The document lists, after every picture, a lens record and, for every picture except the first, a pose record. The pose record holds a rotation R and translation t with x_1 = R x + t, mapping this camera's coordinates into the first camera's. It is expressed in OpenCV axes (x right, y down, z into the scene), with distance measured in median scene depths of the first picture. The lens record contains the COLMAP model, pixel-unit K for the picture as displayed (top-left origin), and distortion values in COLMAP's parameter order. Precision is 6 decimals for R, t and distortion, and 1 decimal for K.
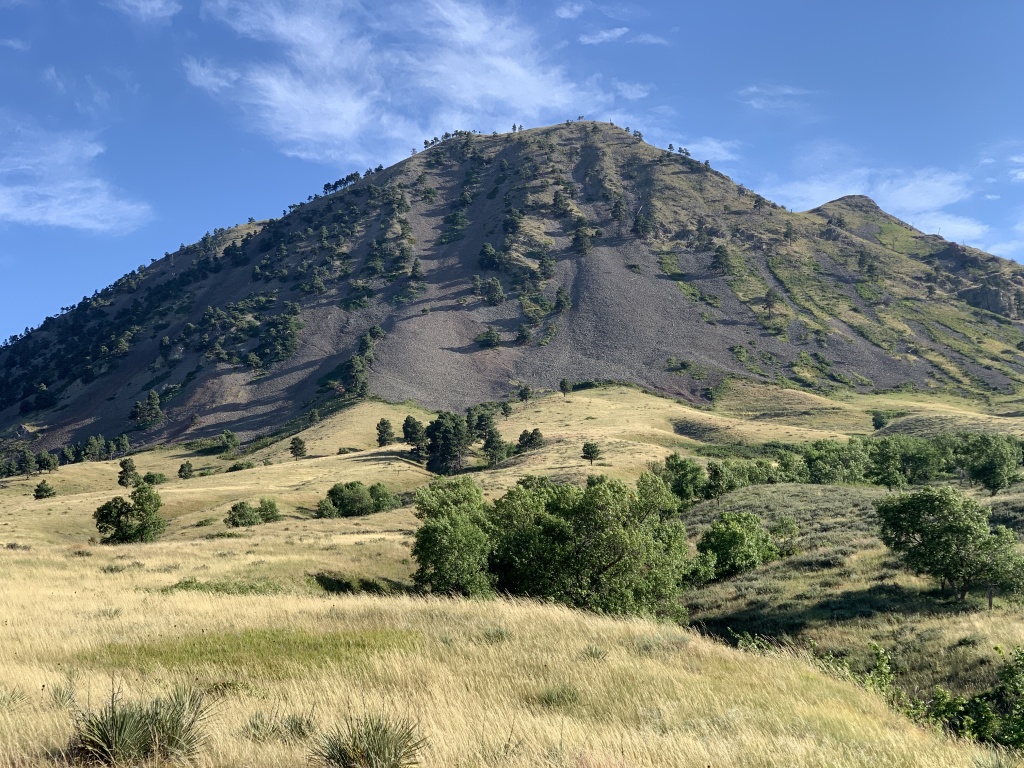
lens RADIAL K [[1523.6, 0, 512.0], [0, 1523.6, 384.0], [0, 0, 1]] dist [0.099635, 0.086654]
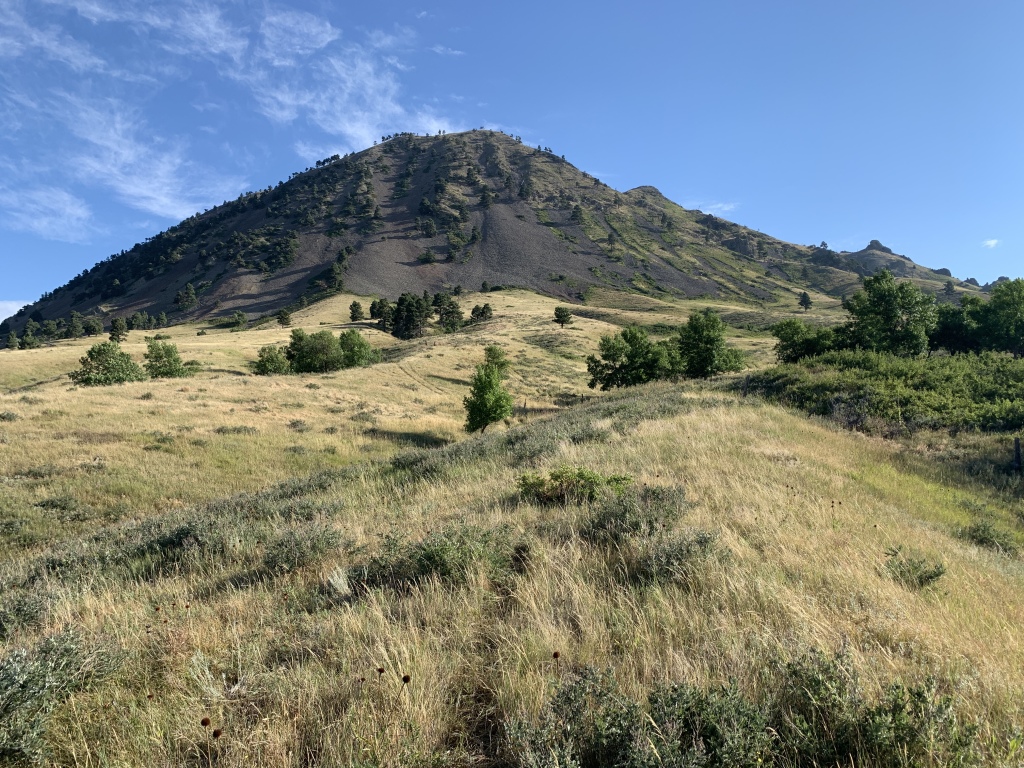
lens RADIAL K [[775.7, 0, 512.0], [0, 775.7, 384.0], [0, 0, 1]] dist [0.130067, -0.283108]
pose [[0.993042, 0.017385, 0.116473, -0.017978], [-0.028307, 0.995284, 0.092787, 0.018253], [-0.114311, -0.095438, 0.988850, 0.206911]]
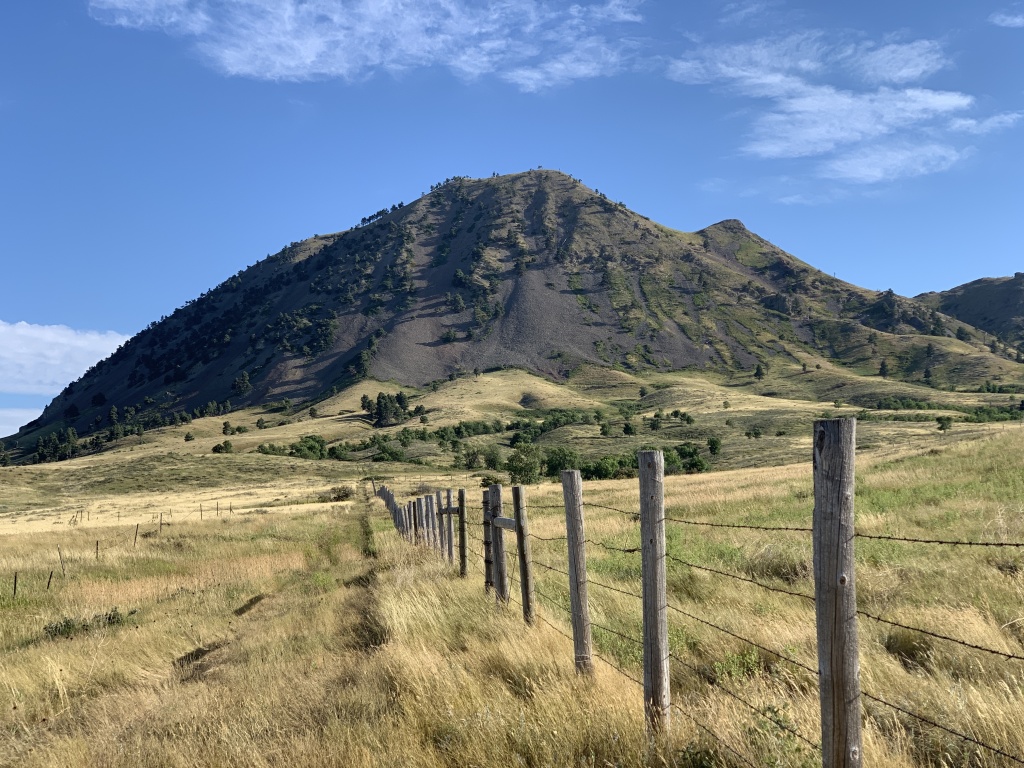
lens RADIAL K [[1531.5, 0, 511.9], [0, 1531.5, 372.1], [0, 0, 1]] dist [0.033776, 0.923554]
pose [[0.997462, -0.009907, -0.070509, 0.148886], [0.012731, 0.999130, 0.039704, -0.050321], [0.070055, -0.040501, 0.996721, -0.551210]]
